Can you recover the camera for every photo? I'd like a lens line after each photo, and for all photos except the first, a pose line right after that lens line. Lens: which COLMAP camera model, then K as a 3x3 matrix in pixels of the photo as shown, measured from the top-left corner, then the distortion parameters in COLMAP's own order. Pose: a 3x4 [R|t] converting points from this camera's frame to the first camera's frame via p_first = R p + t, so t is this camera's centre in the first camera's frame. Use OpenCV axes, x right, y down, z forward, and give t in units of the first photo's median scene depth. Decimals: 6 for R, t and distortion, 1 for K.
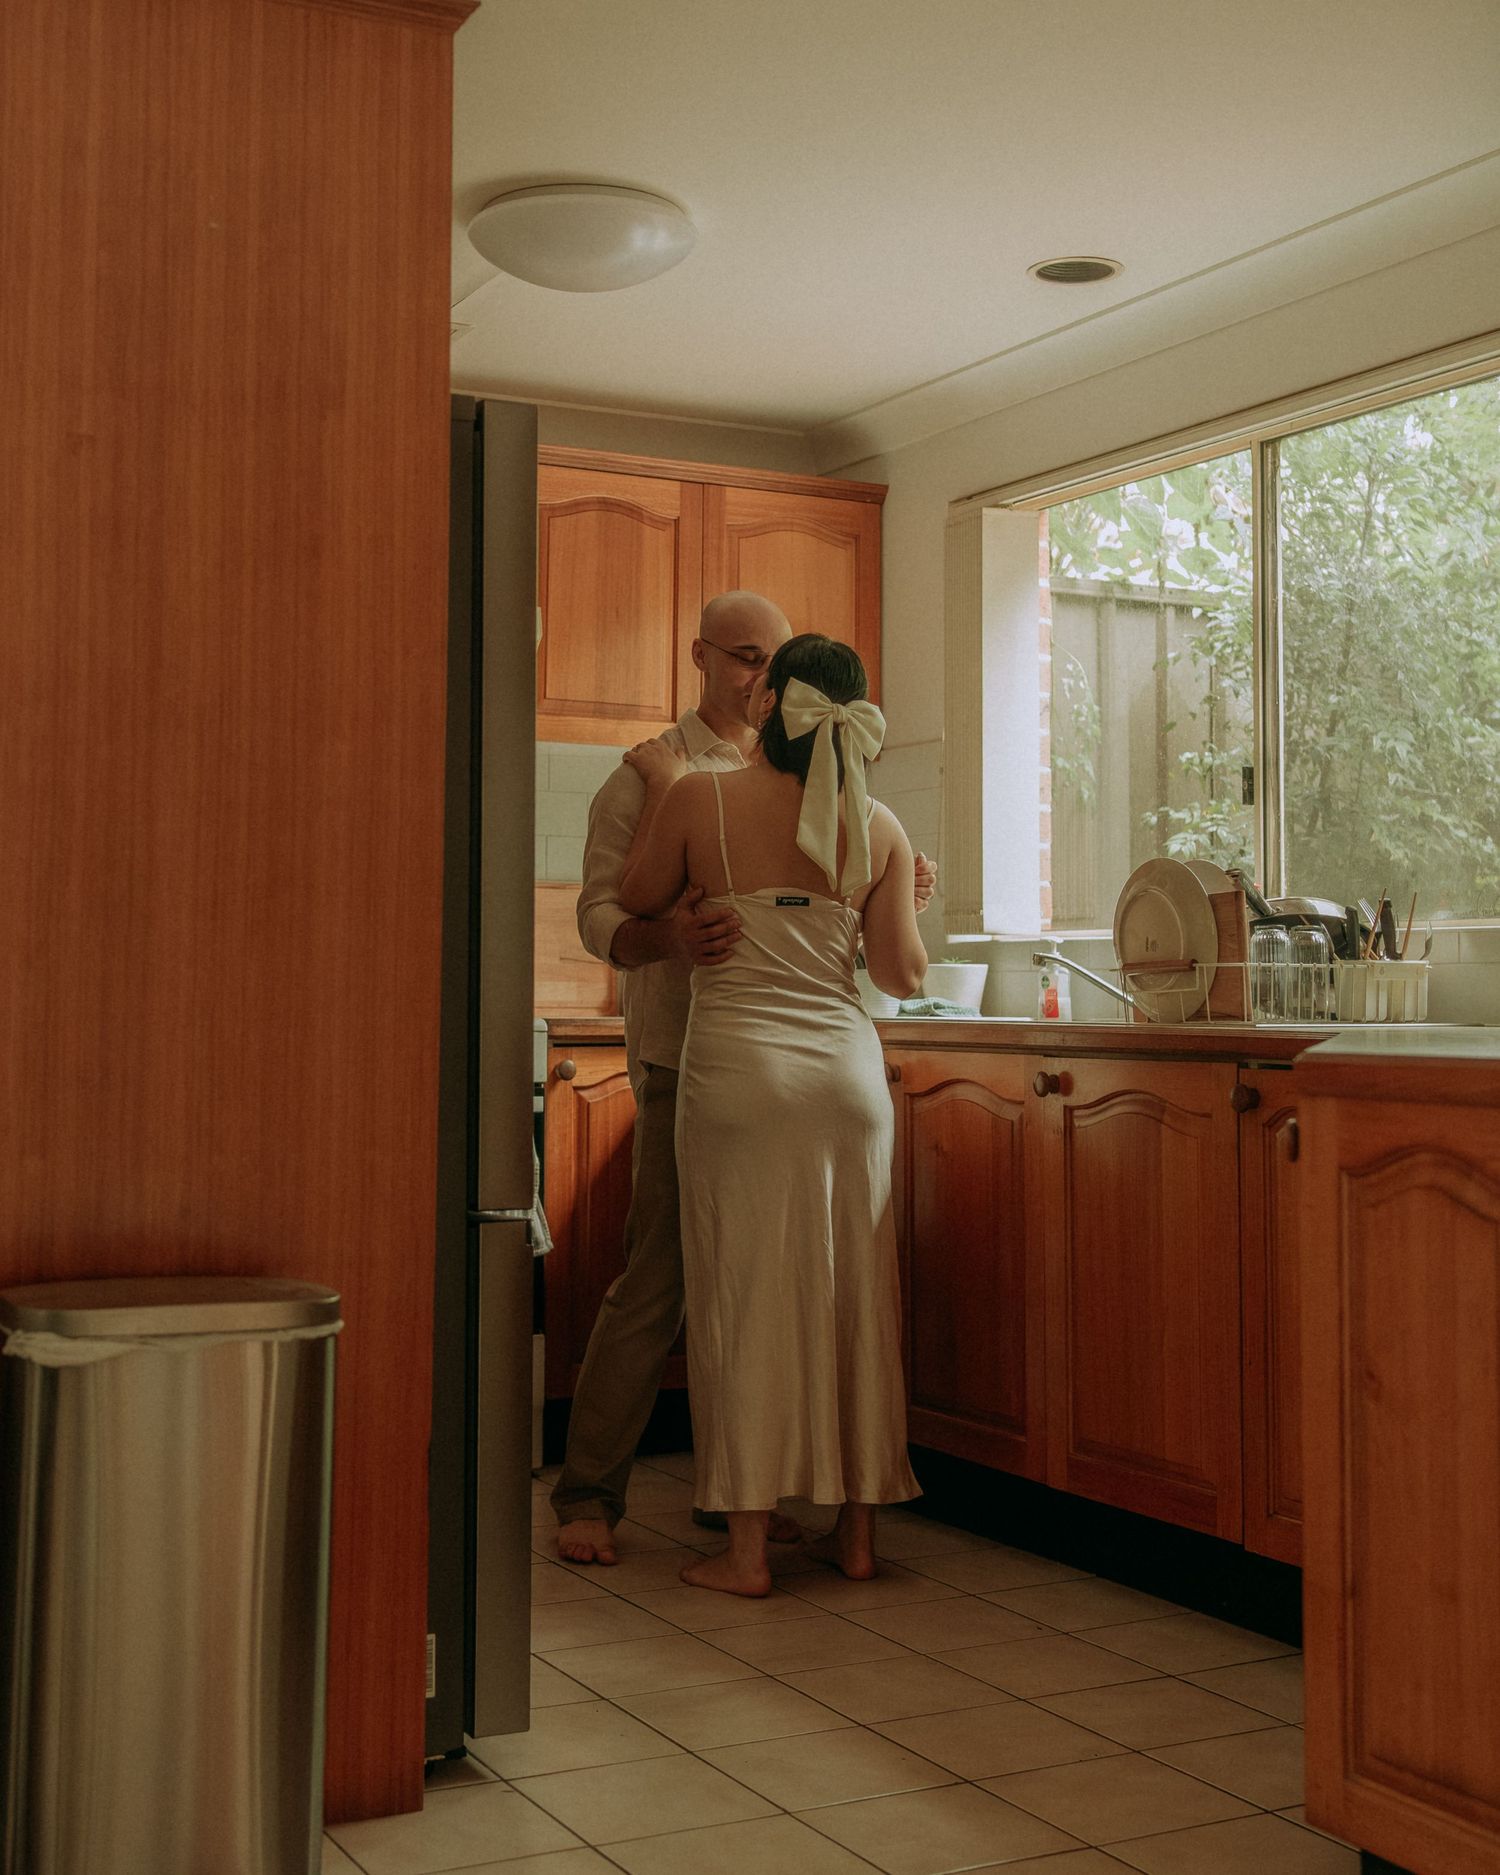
lens RADIAL K [[2661.4, 0, 746.1], [0, 2661.4, 934.5], [0, 0, 1]] dist [0.011442, 0.000000]
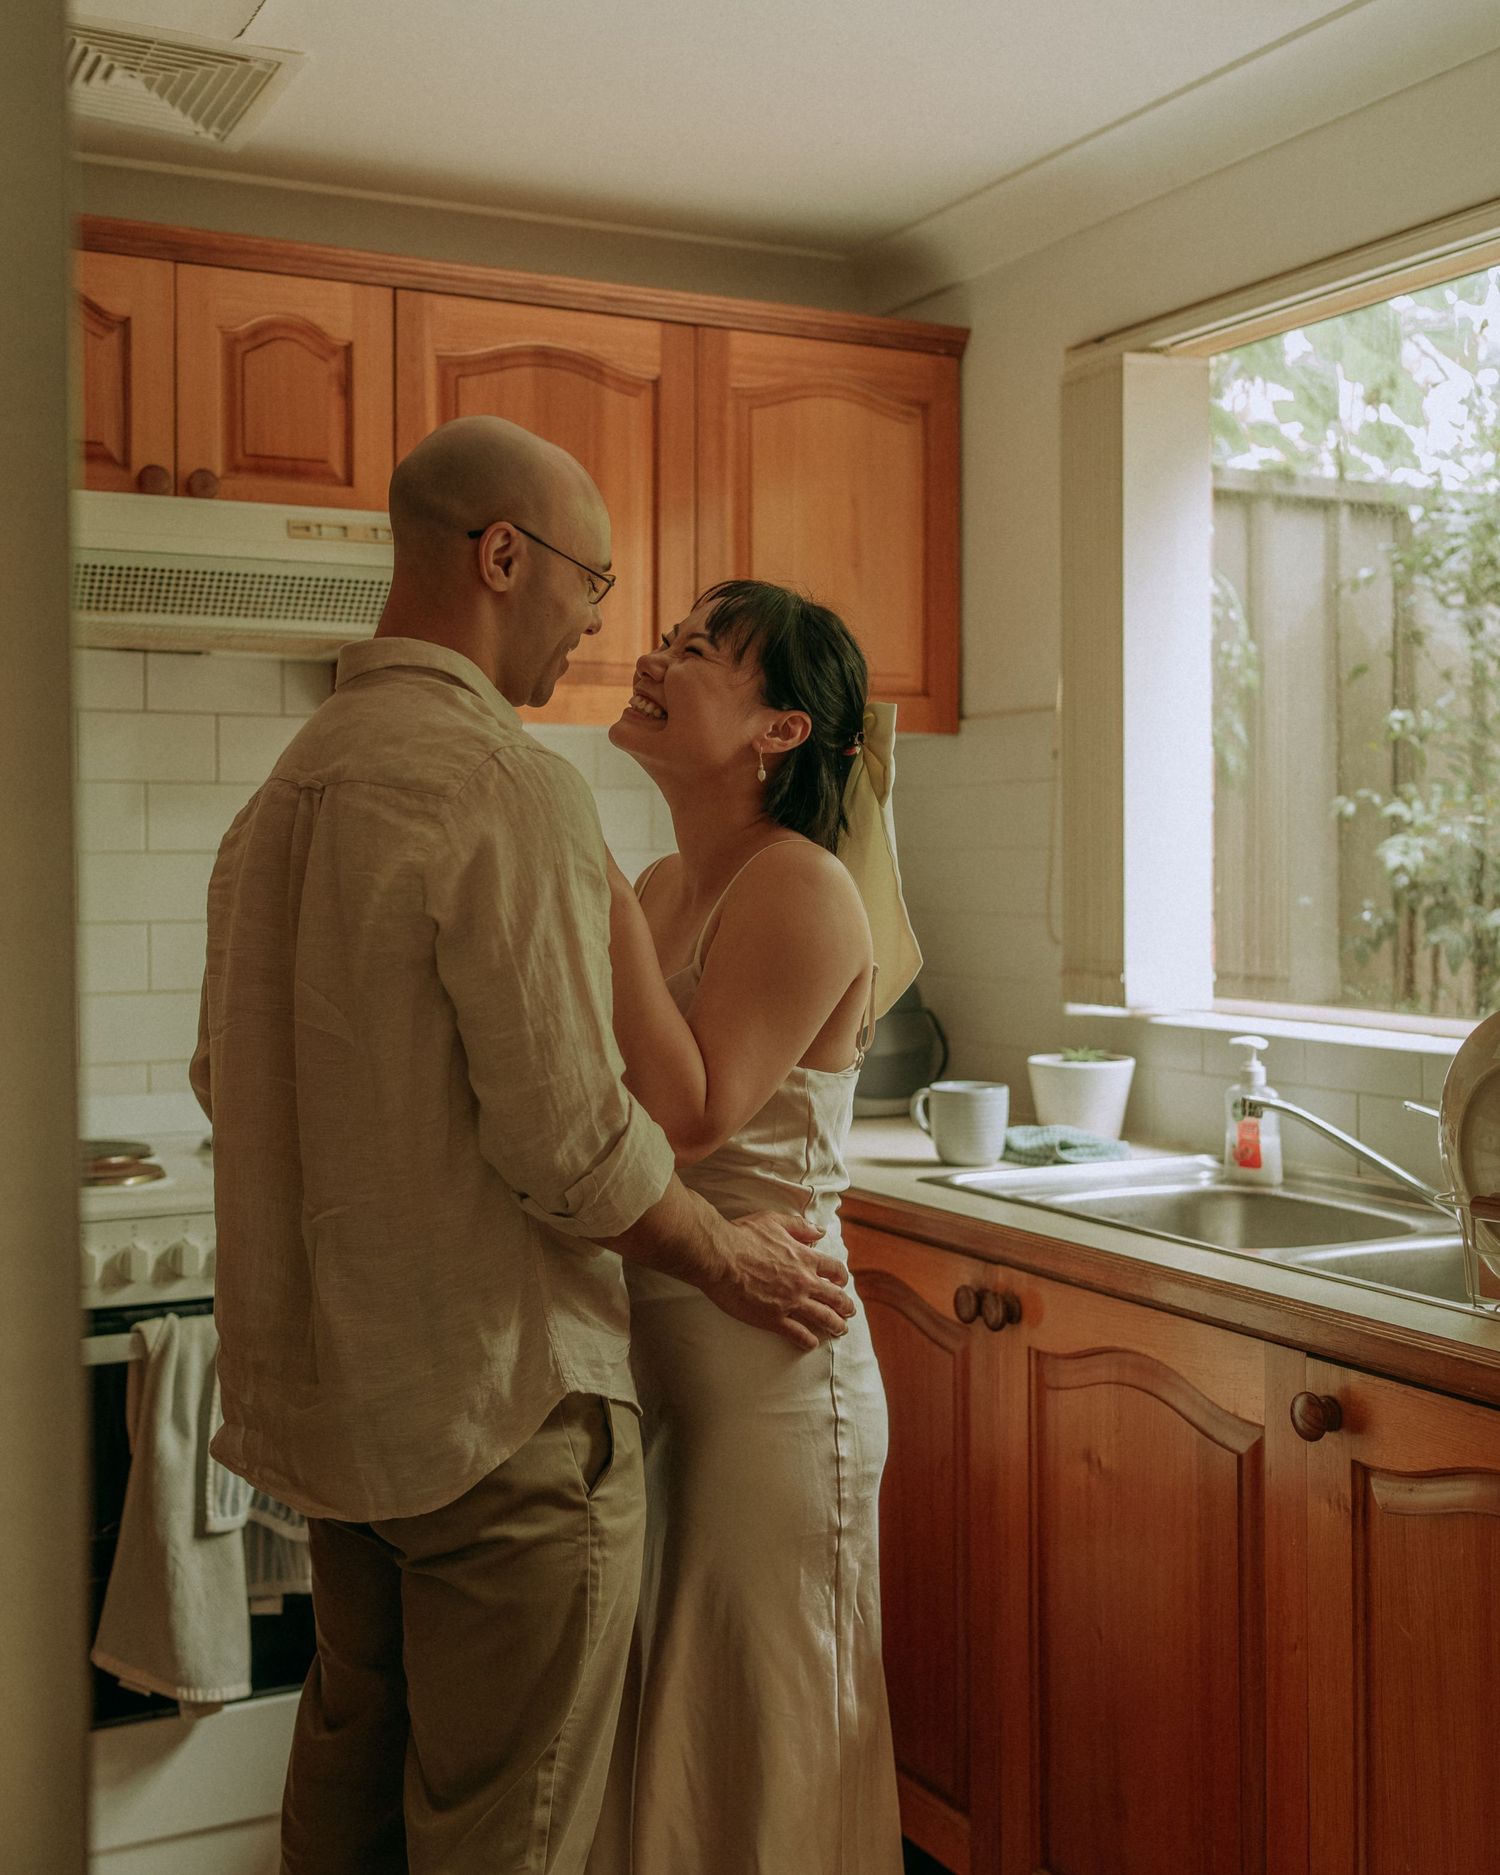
lens RADIAL K [[2347.5, 0, 734.9], [0, 2347.5, 939.0], [0, 0, 1]] dist [0.001851, 0.000000]
pose [[0.999651, -0.007071, -0.025439, 0.008837], [0.008539, 0.998276, 0.058072, -0.059361], [0.024985, -0.058269, 0.997988, 0.479302]]
